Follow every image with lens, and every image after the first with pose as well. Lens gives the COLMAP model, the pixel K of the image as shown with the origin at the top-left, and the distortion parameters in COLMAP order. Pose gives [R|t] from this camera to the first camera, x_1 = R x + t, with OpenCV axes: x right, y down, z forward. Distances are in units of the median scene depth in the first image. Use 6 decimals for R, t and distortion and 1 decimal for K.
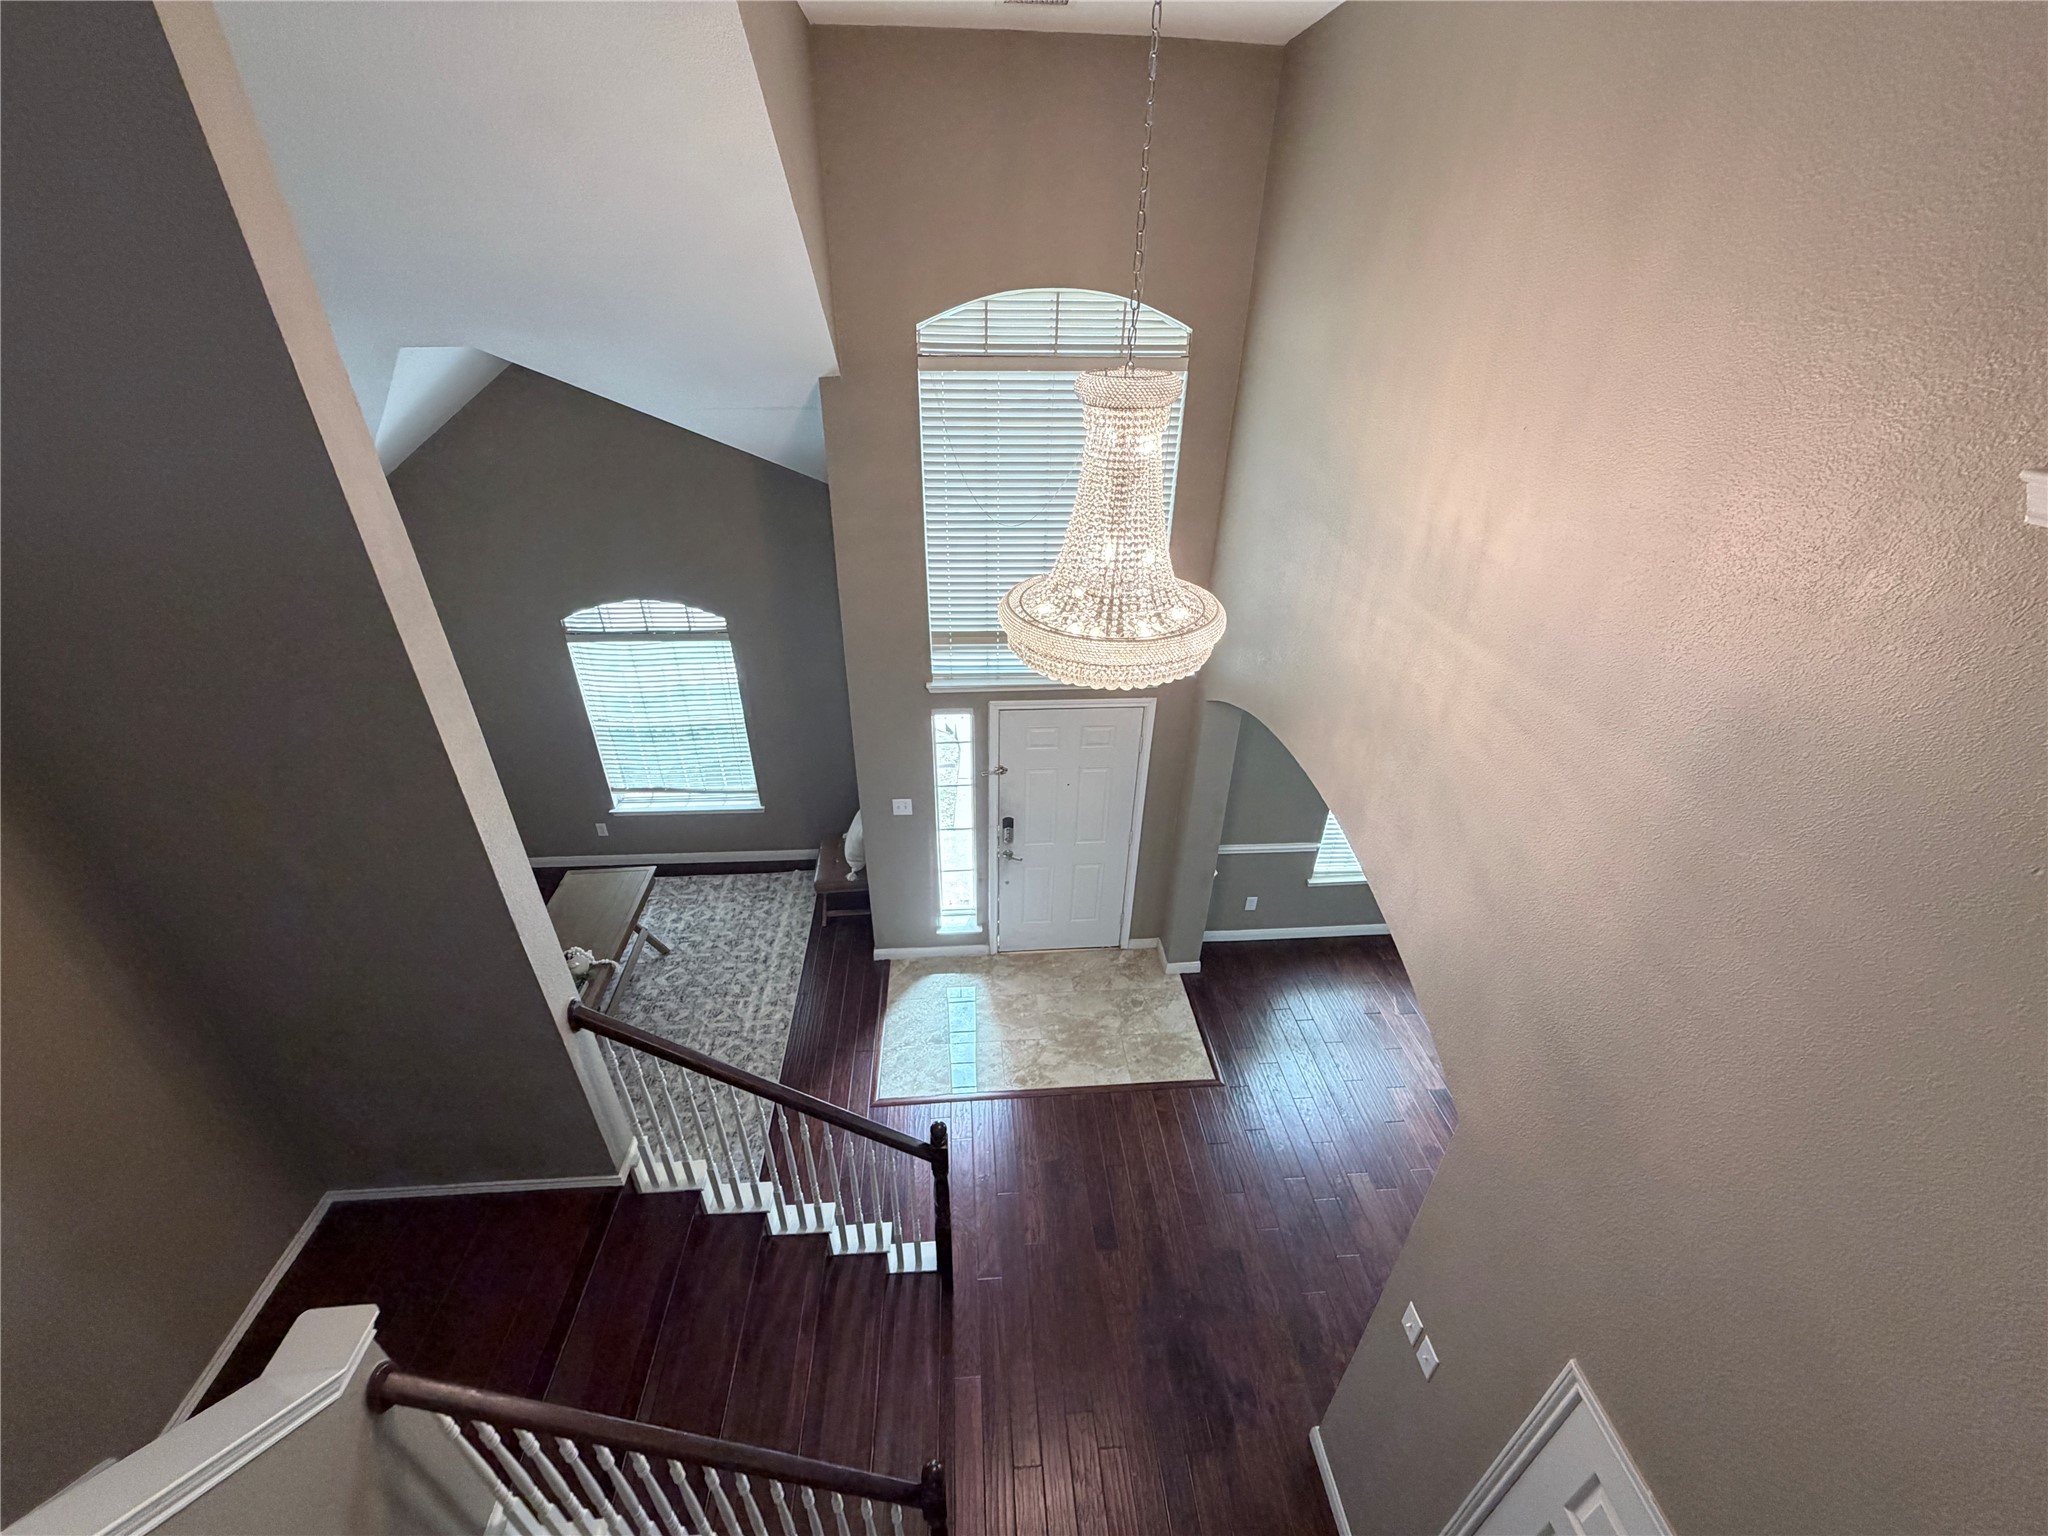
lens RADIAL K [[812.8, 0, 1021.0], [0, 812.8, 785.3], [0, 0, 1]] dist [0.000040, 0.000296]
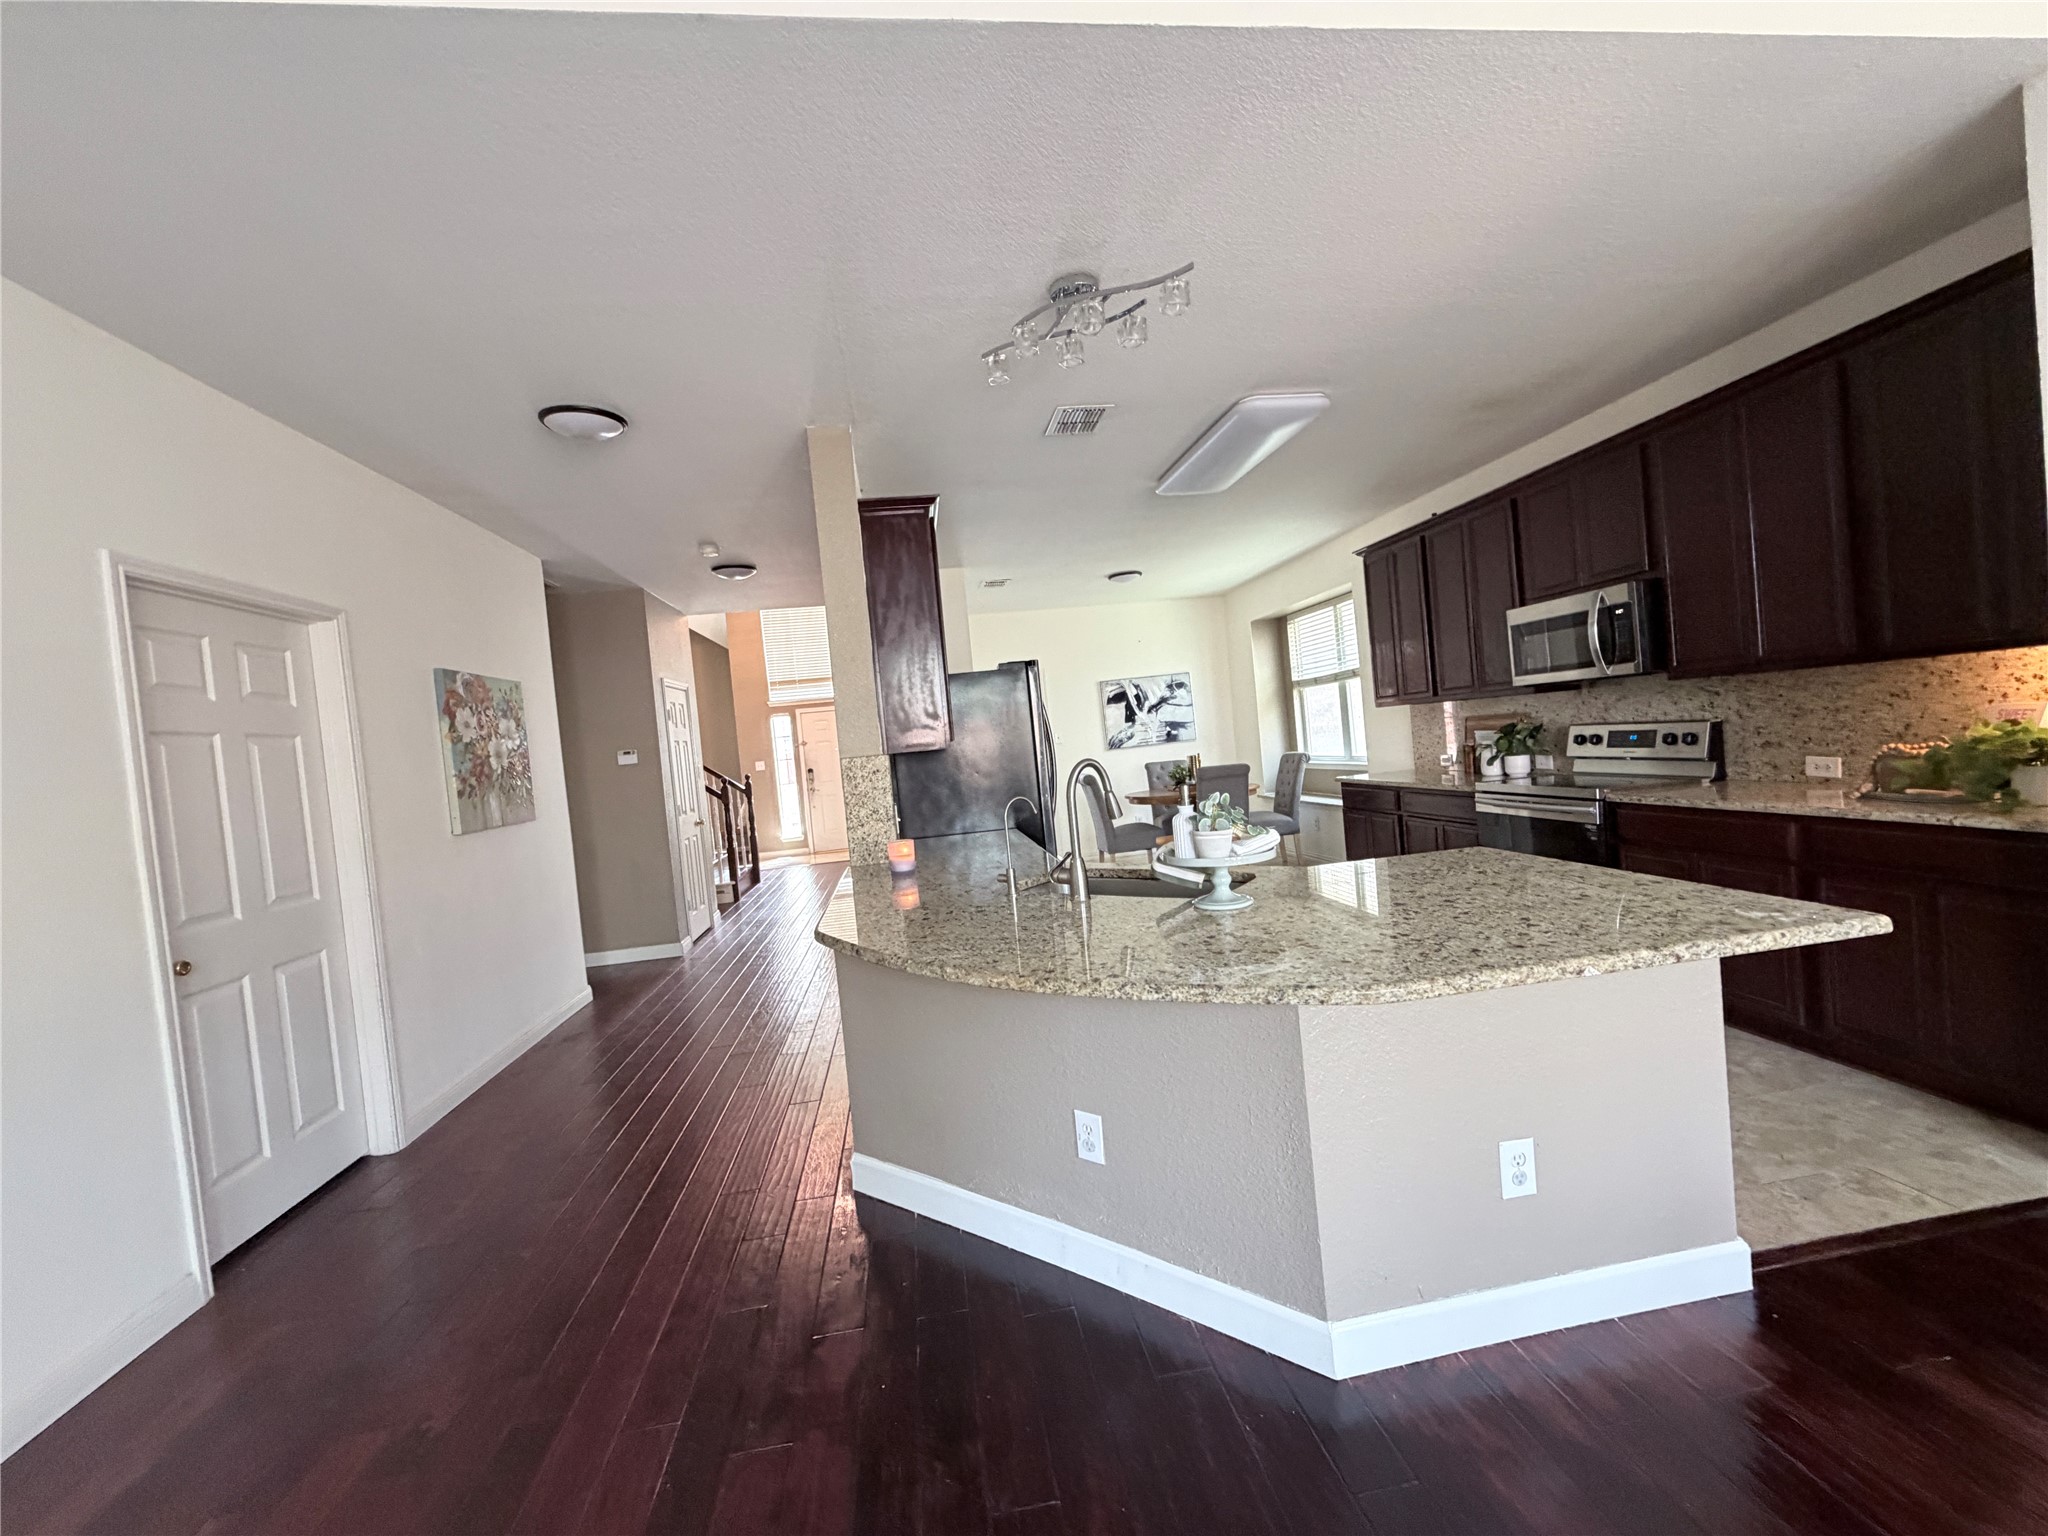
lens RADIAL K [[812.8, 0, 1021.0], [0, 812.8, 765.1], [0, 0, 1]] dist [0.000040, 0.000296]
pose [[0.992008, -0.113270, 0.055594, 0.447537], [0.125882, 0.858330, -0.497417, 1.251161], [0.008624, 0.500440, 0.865728, -0.920141]]
